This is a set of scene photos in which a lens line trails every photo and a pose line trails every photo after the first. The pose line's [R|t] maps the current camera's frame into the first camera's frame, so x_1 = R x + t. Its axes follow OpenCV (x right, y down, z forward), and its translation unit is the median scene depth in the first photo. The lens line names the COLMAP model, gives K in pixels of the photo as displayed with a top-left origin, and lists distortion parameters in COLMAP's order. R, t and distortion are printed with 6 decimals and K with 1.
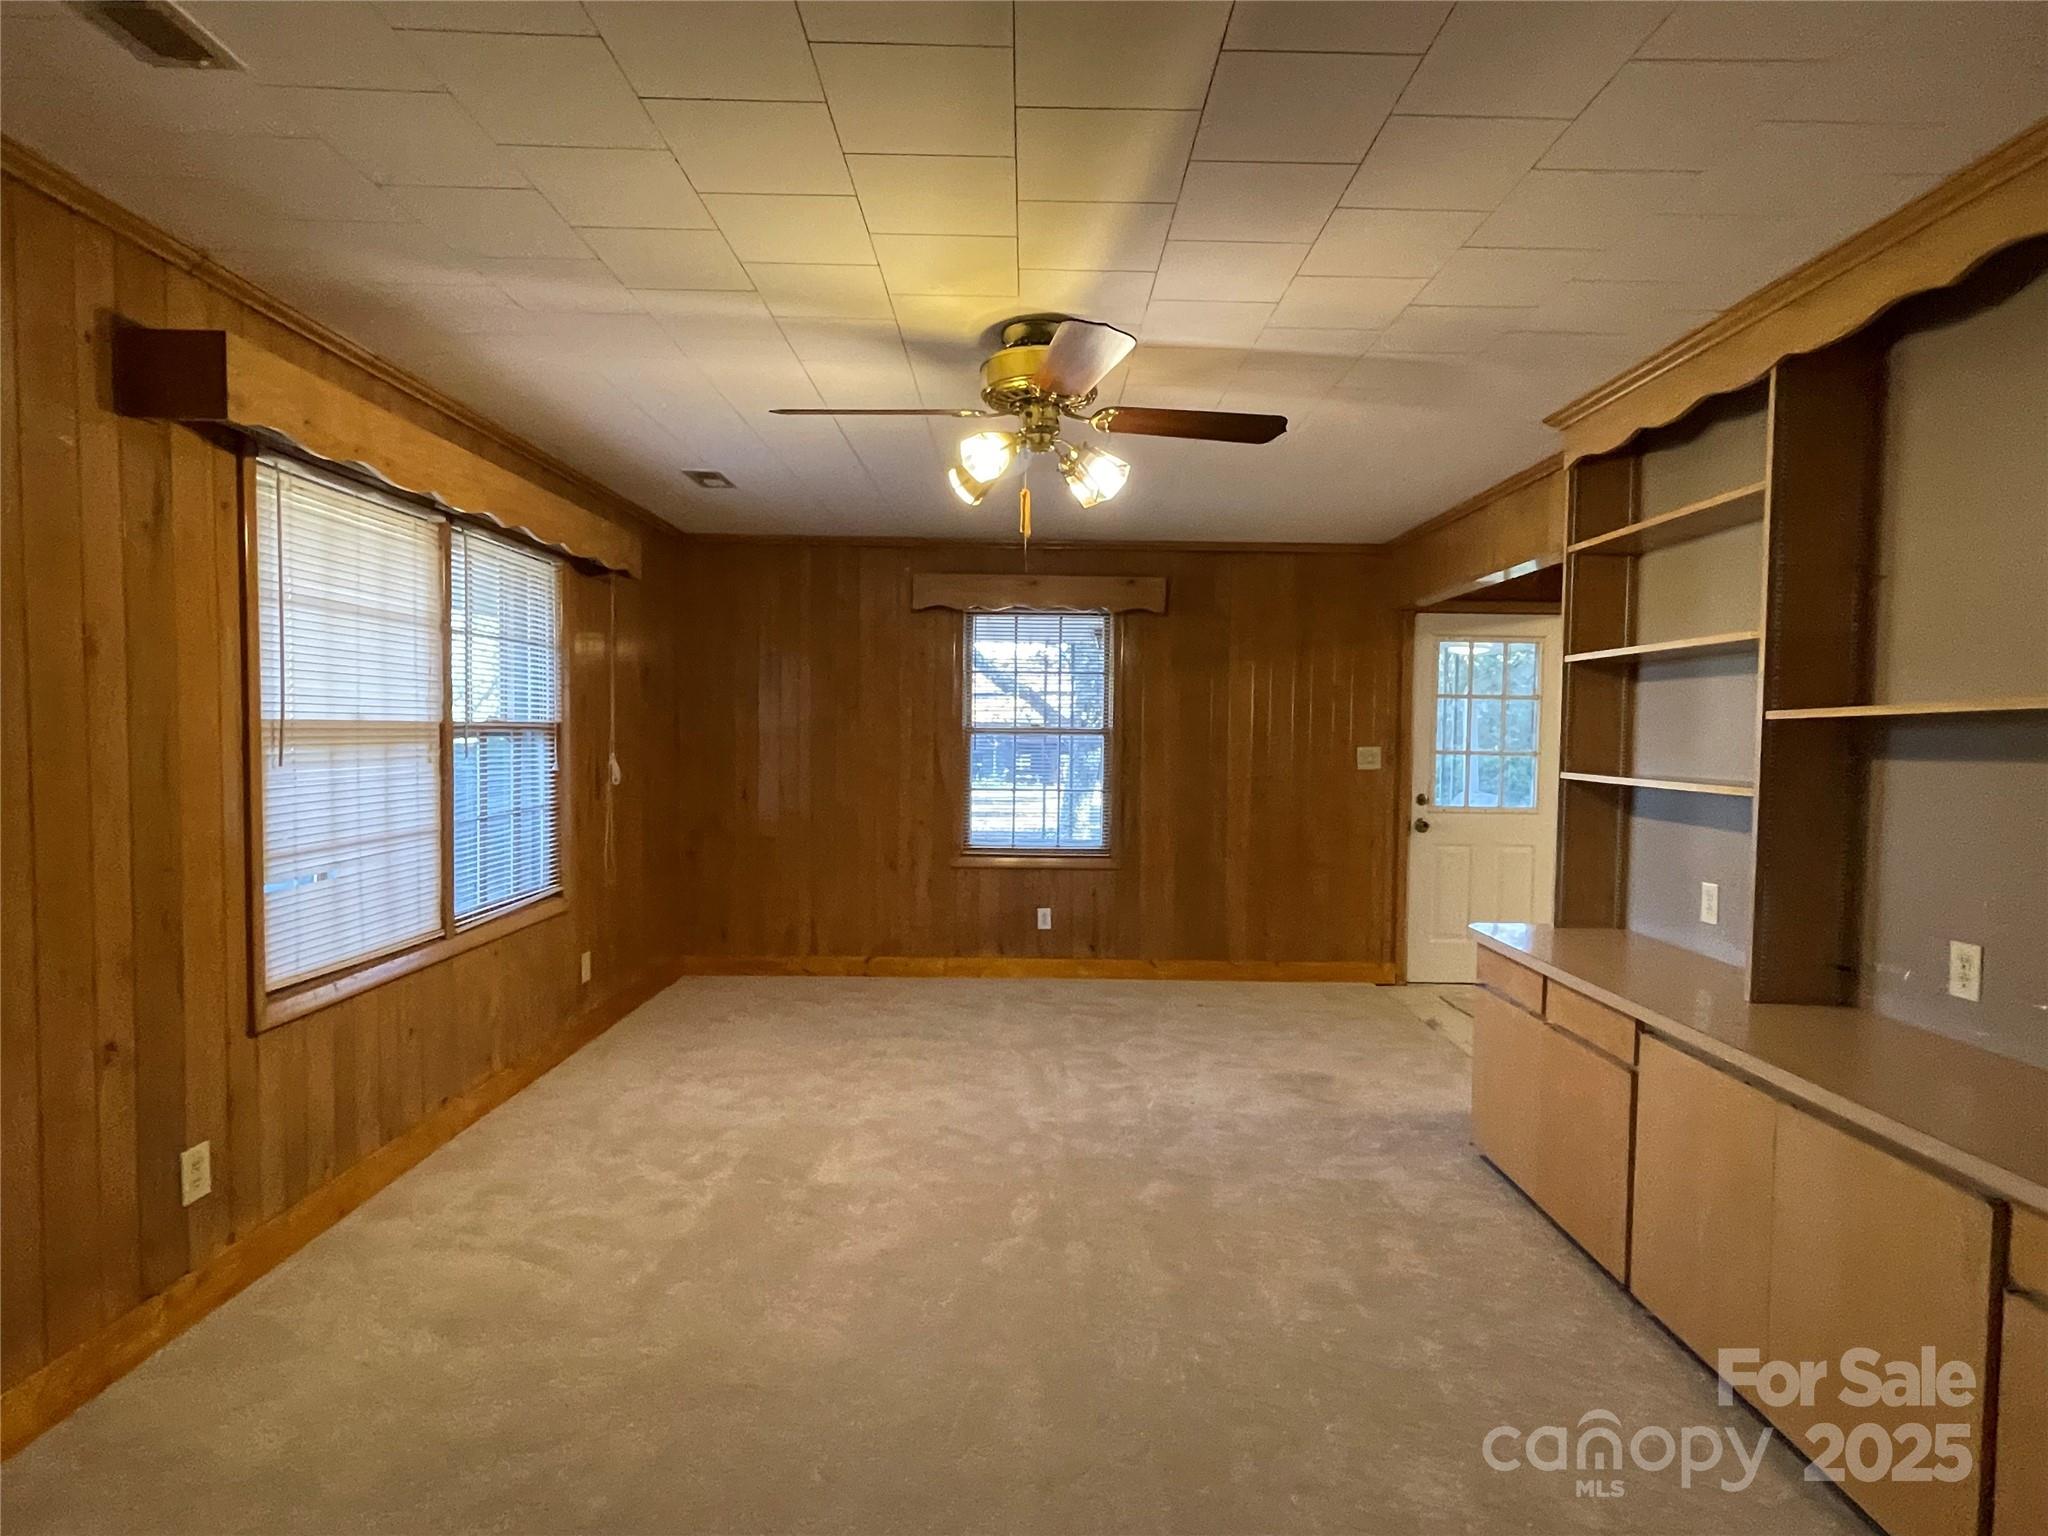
lens RADIAL K [[1057.8, 0, 1033.3], [0, 1057.8, 770.3], [0, 0, 1]] dist [-0.000217, -0.002747]
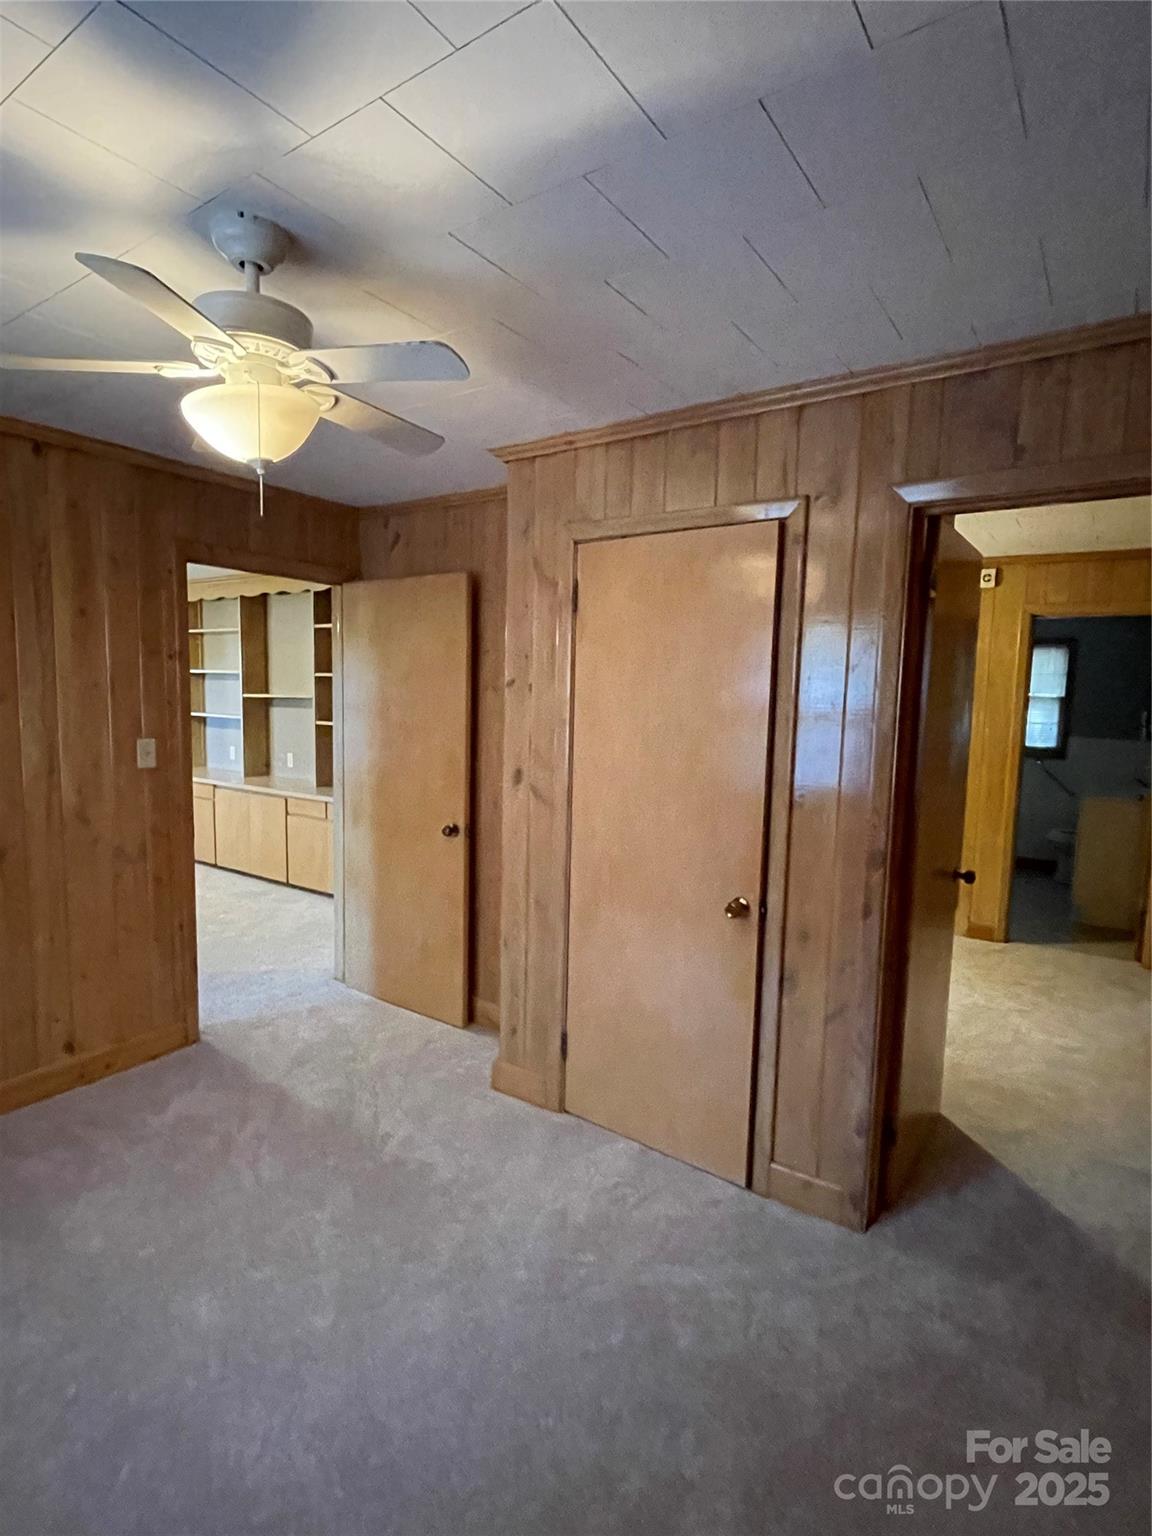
lens RADIAL K [[793.3, 0, 569.8], [0, 793.3, 764.8], [0, 0, 1]] dist [-0.000217, -0.002747]
pose [[0.567559, -0.085231, 0.818909, -0.662110], [0.015044, 0.995535, 0.093187, -0.039954], [-0.823195, -0.040569, 0.566307, -1.062033]]
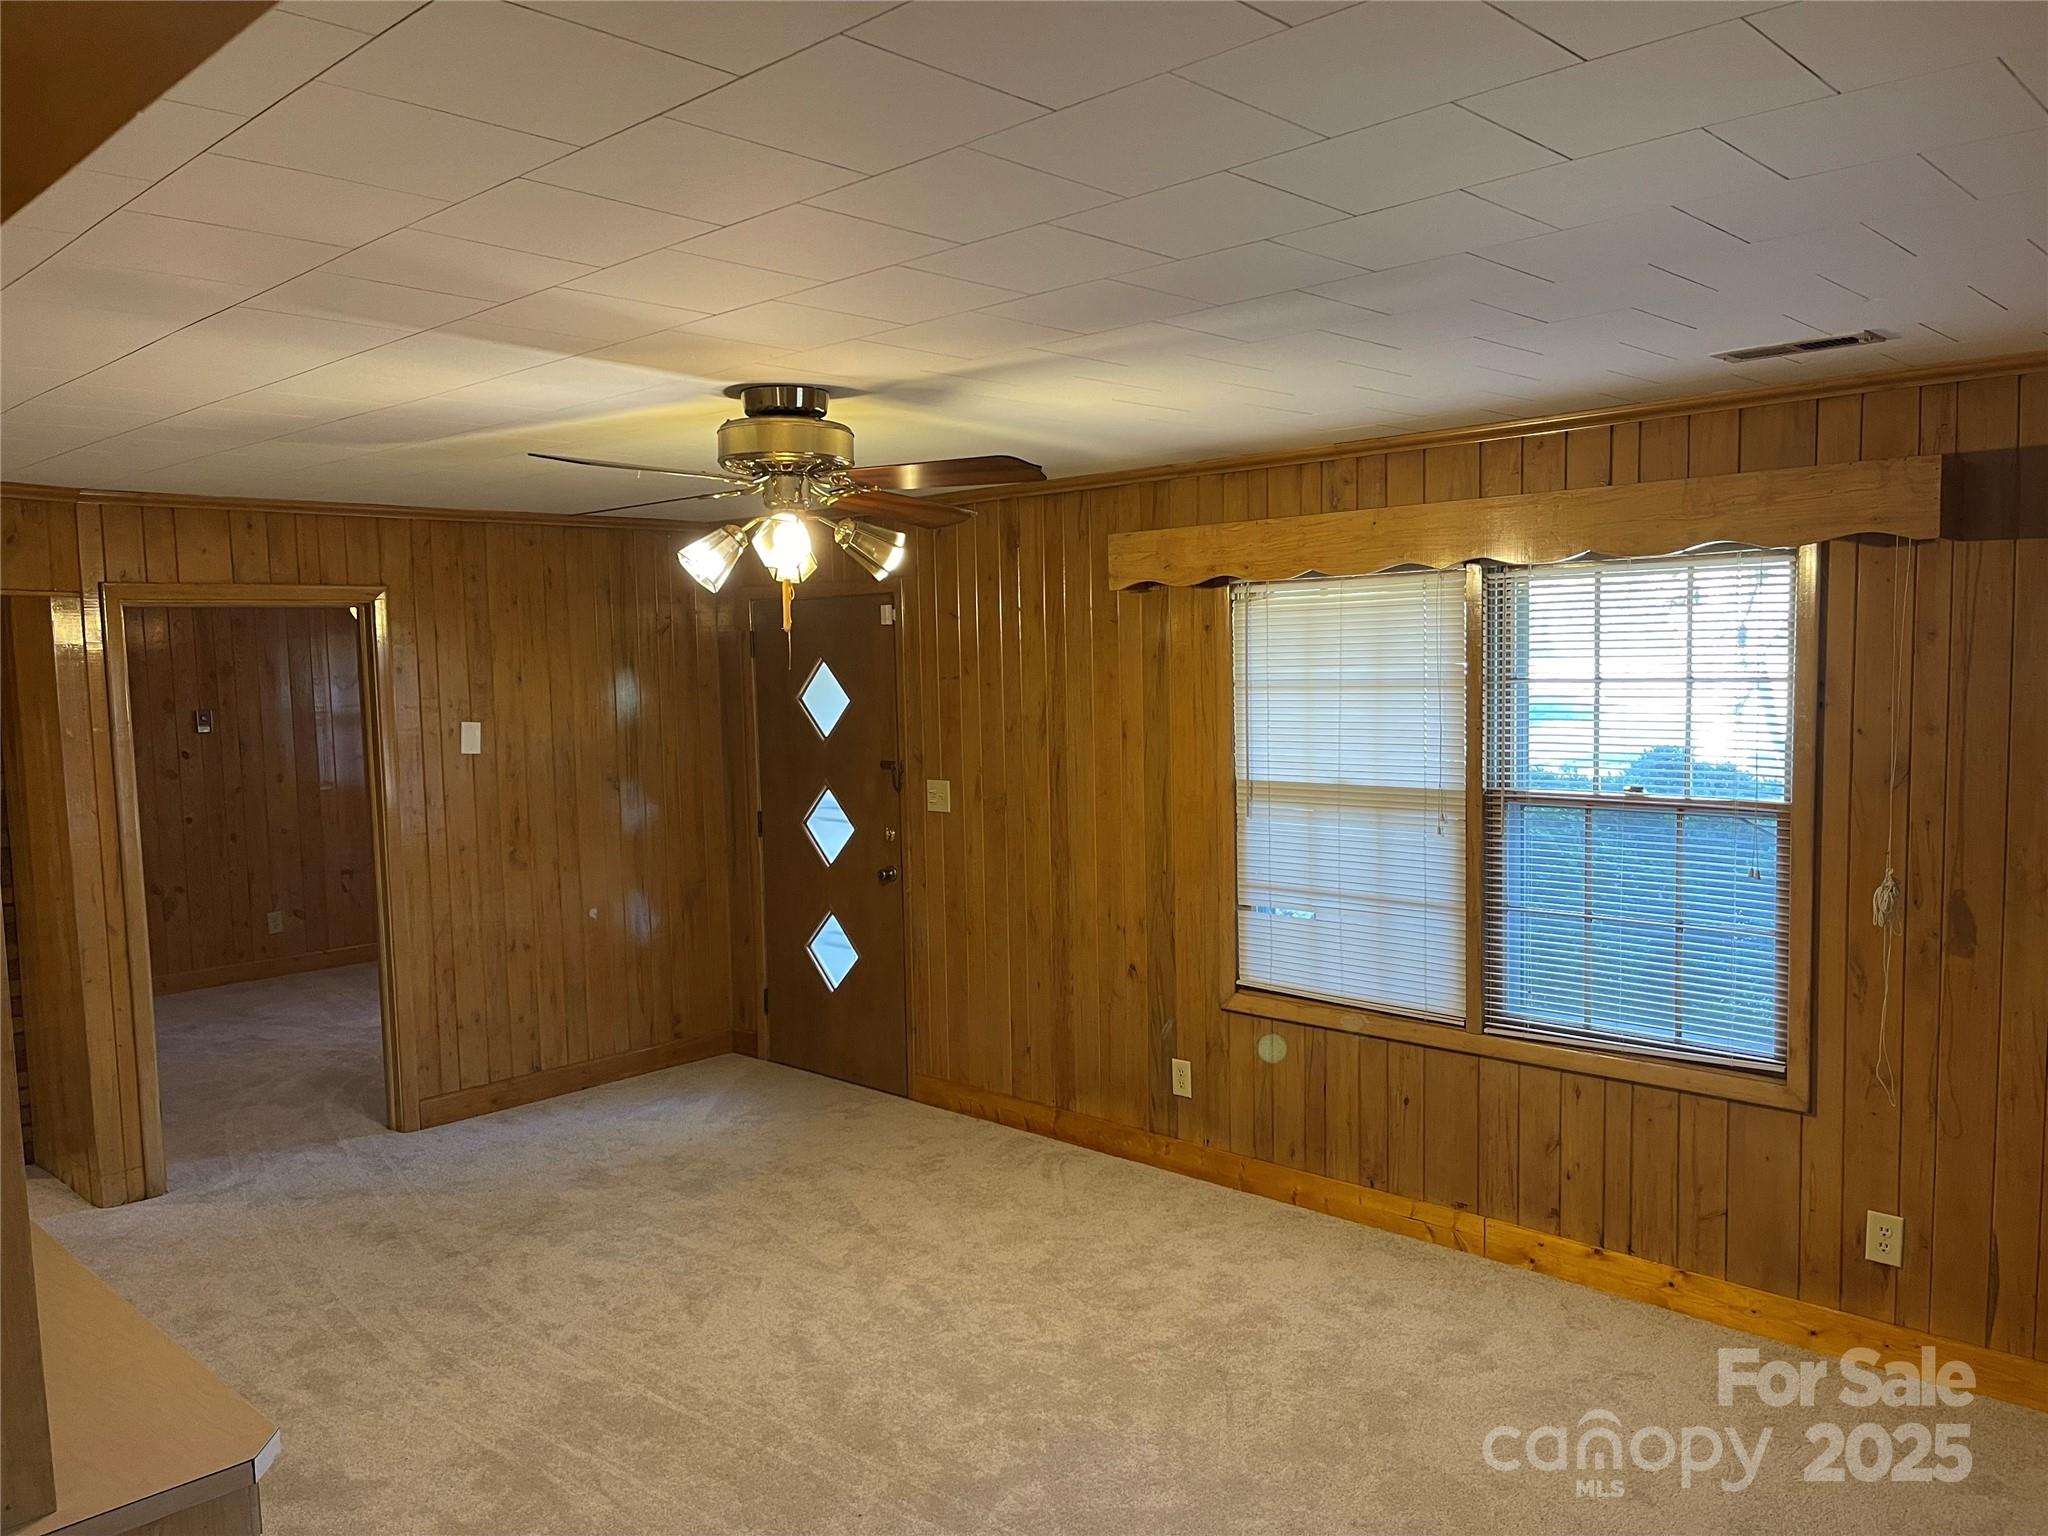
lens RADIAL K [[1539.7, 0, 1037.8], [0, 1539.7, 769.2], [0, 0, 1]] dist [0.044248, -0.029280]
pose [[-0.692362, 0.056544, -0.719332, 0.664160], [-0.014248, 0.995659, 0.091978, -0.187654], [0.721410, 0.073931, -0.688550, 1.711414]]
